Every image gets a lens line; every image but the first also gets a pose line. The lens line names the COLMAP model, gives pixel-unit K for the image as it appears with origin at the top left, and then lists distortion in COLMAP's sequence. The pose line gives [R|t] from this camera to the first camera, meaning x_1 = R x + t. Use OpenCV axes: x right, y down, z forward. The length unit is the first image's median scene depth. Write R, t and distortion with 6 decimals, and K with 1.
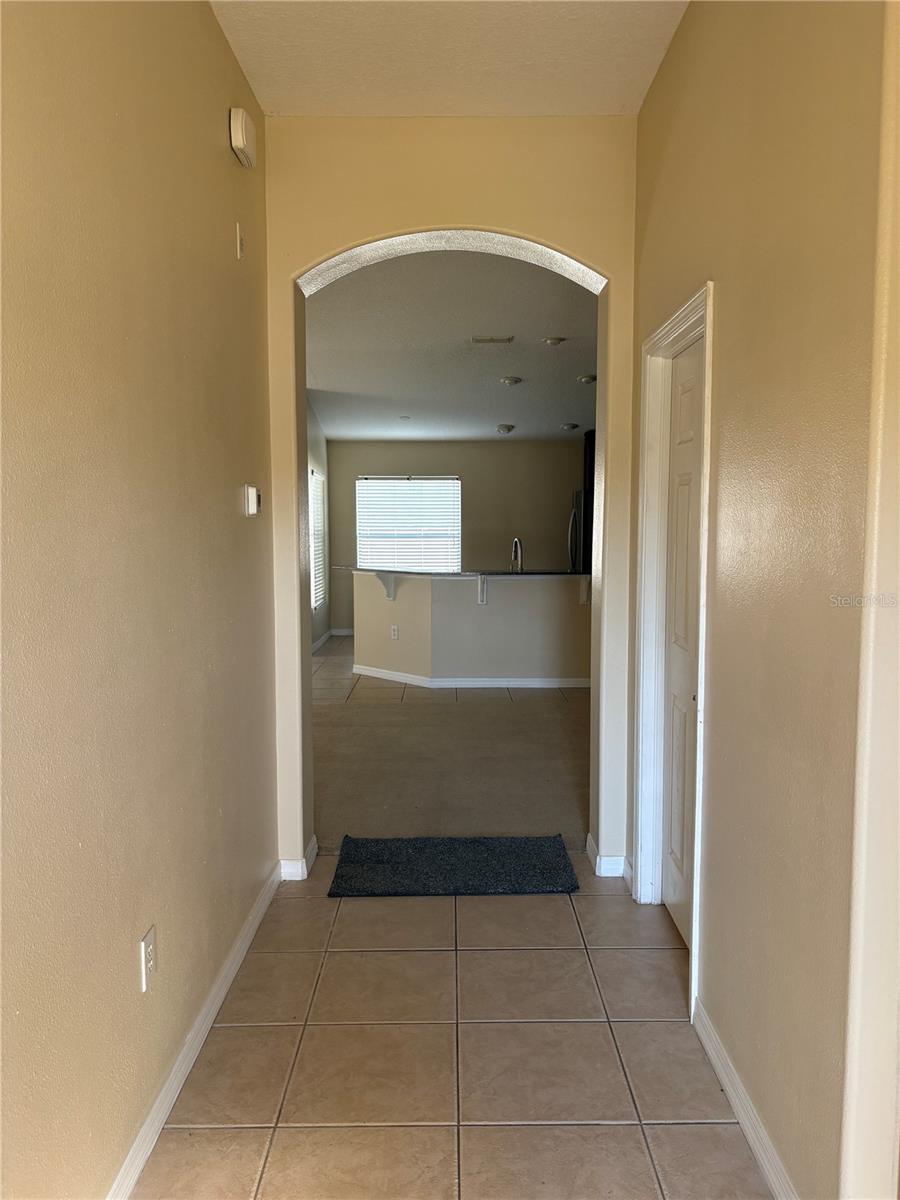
lens RADIAL K [[906.8, 0, 454.2], [0, 906.8, 601.7], [0, 0, 1]] dist [-0.000641, -0.000154]
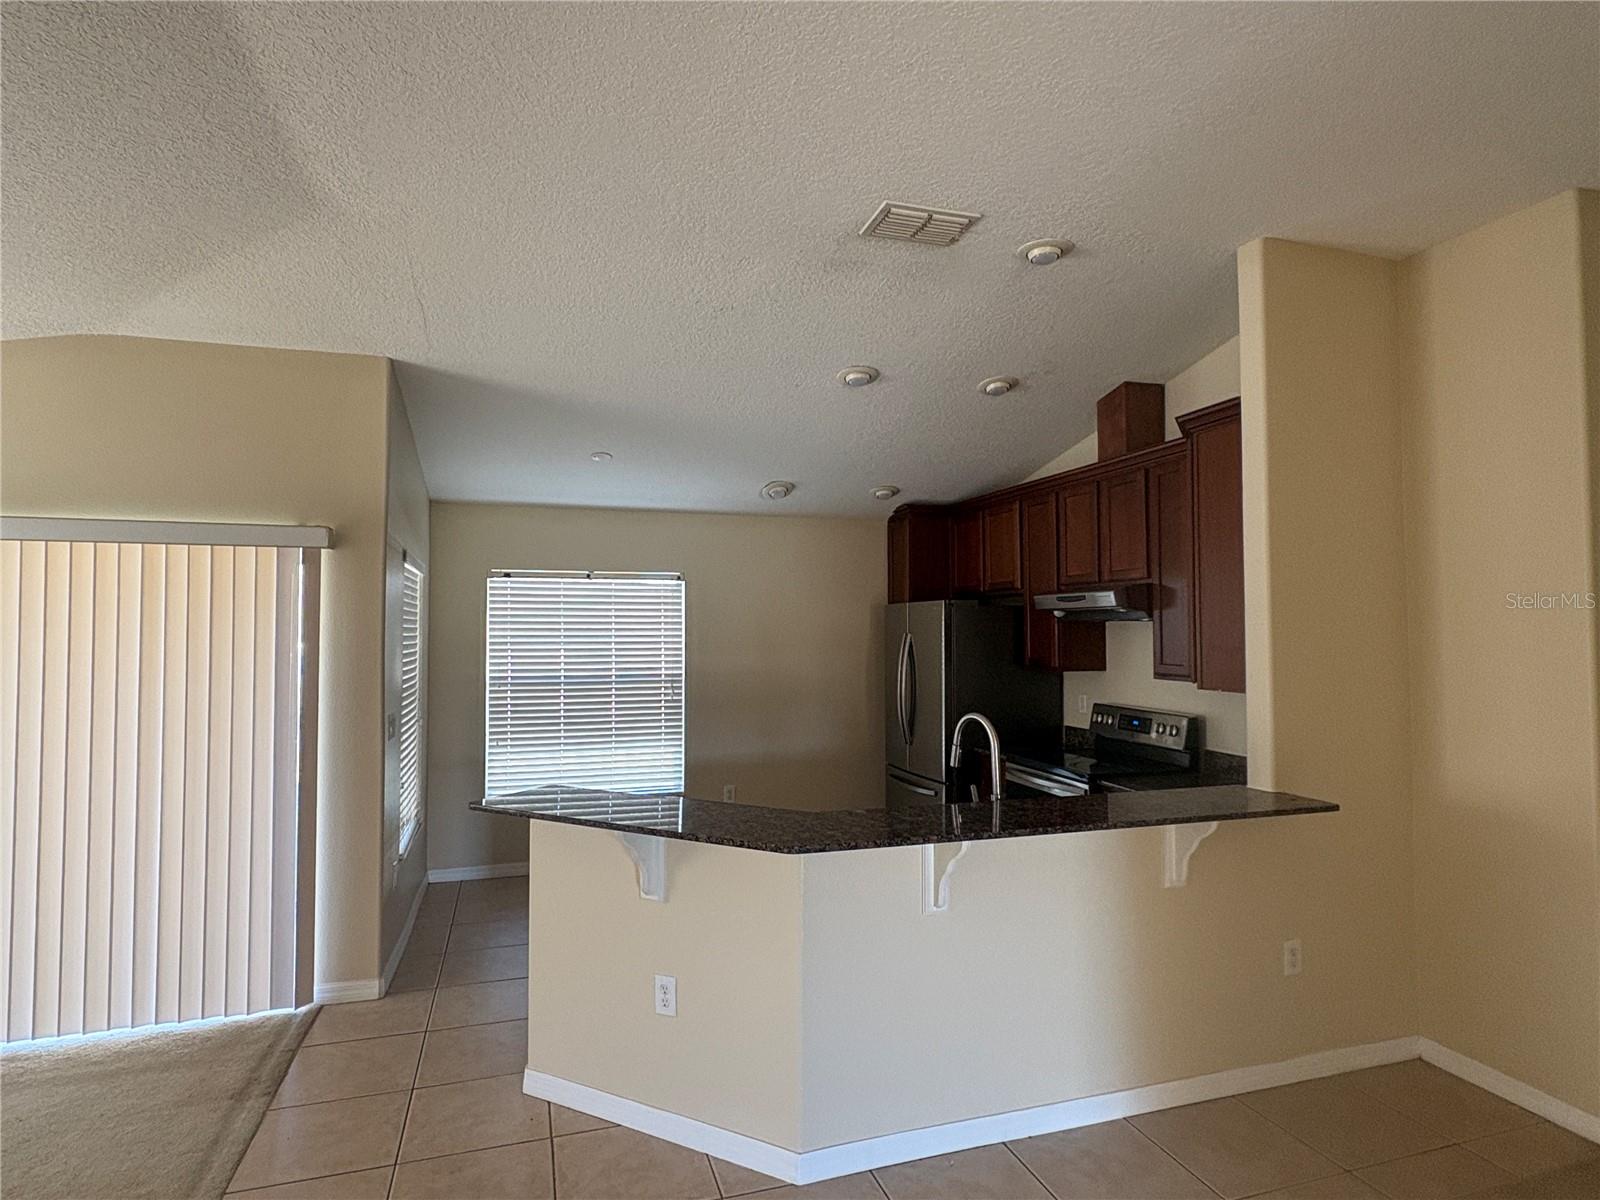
lens RADIAL K [[859.6, 0, 795.4], [0, 859.6, 605.9], [0, 0, 1]] dist [0.005062, -0.002926]
pose [[0.952740, 0.010429, 0.303607, -0.092979], [0.024938, 0.993352, -0.112380, -0.059752], [-0.302761, 0.114640, 0.946147, 0.499583]]
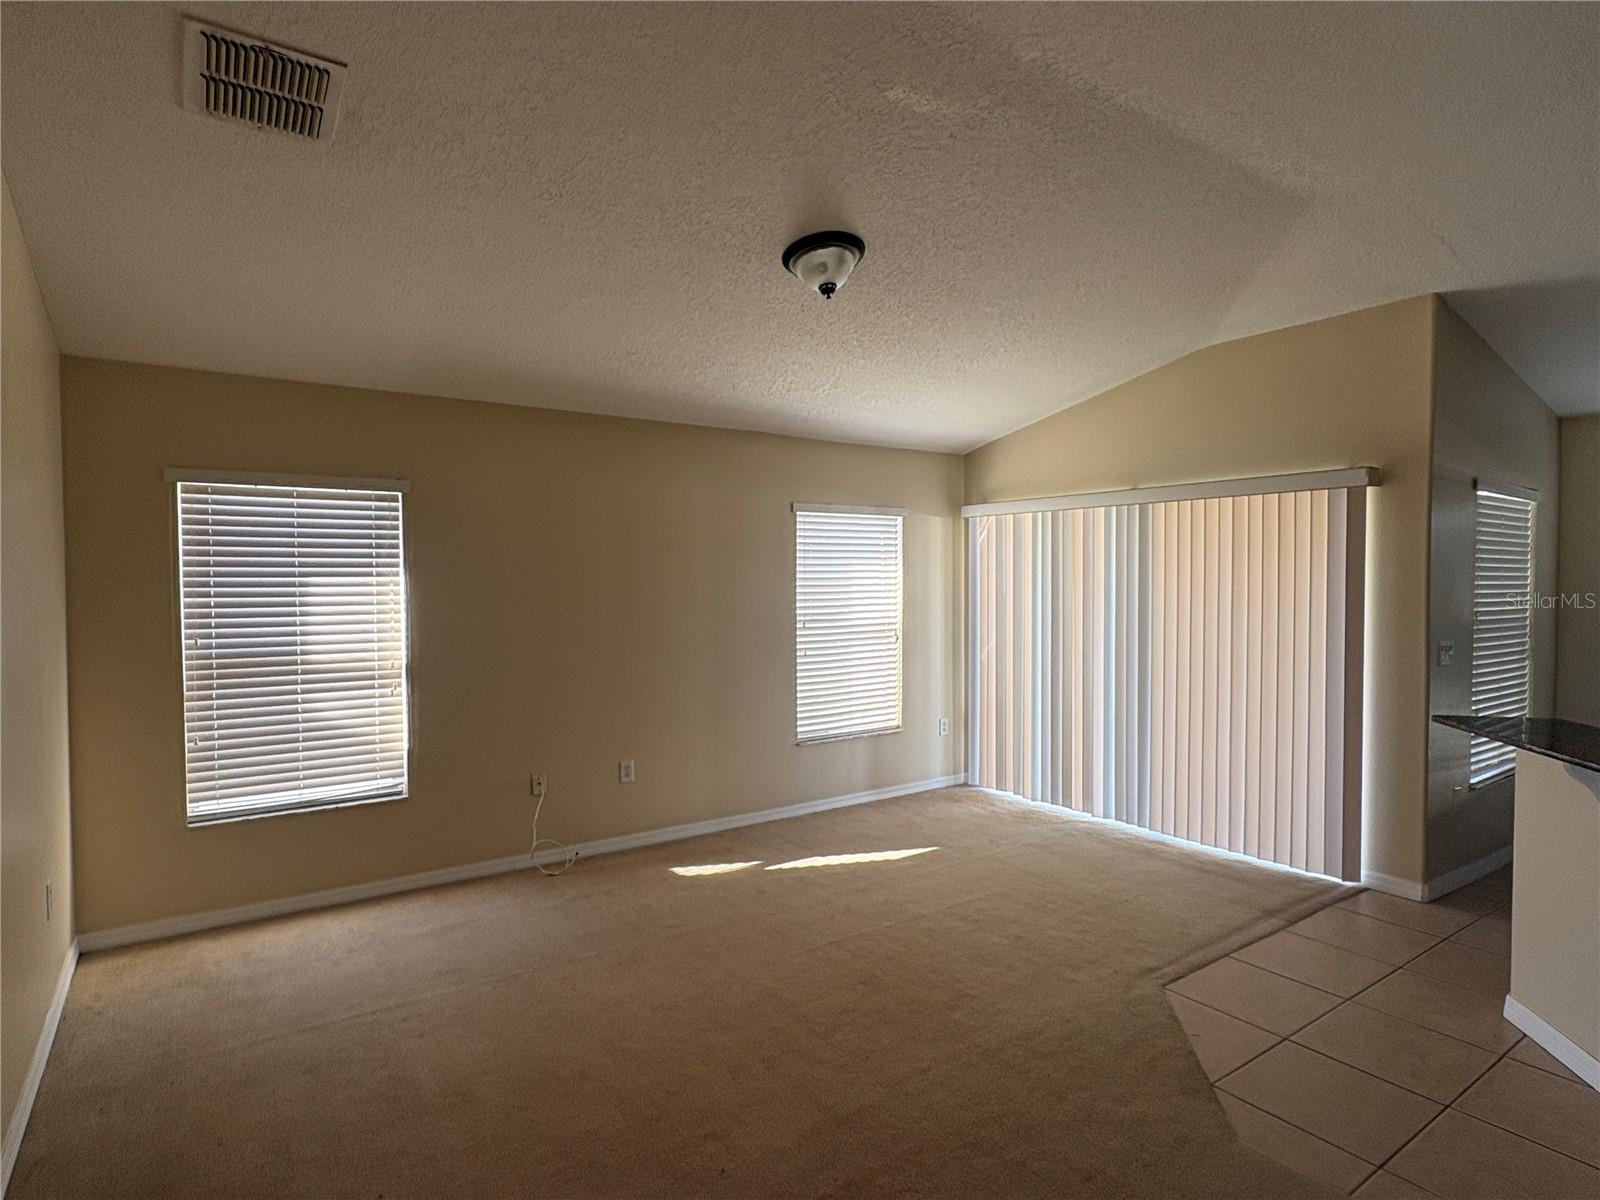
lens RADIAL K [[859.6, 0, 800.4], [0, 859.6, 597.9], [0, 0, 1]] dist [0.005062, -0.002926]
pose [[0.562340, 0.011367, -0.826828, 0.009561], [-0.068858, 0.997076, -0.033124, -0.045901], [0.824034, 0.075560, 0.561478, 0.456972]]
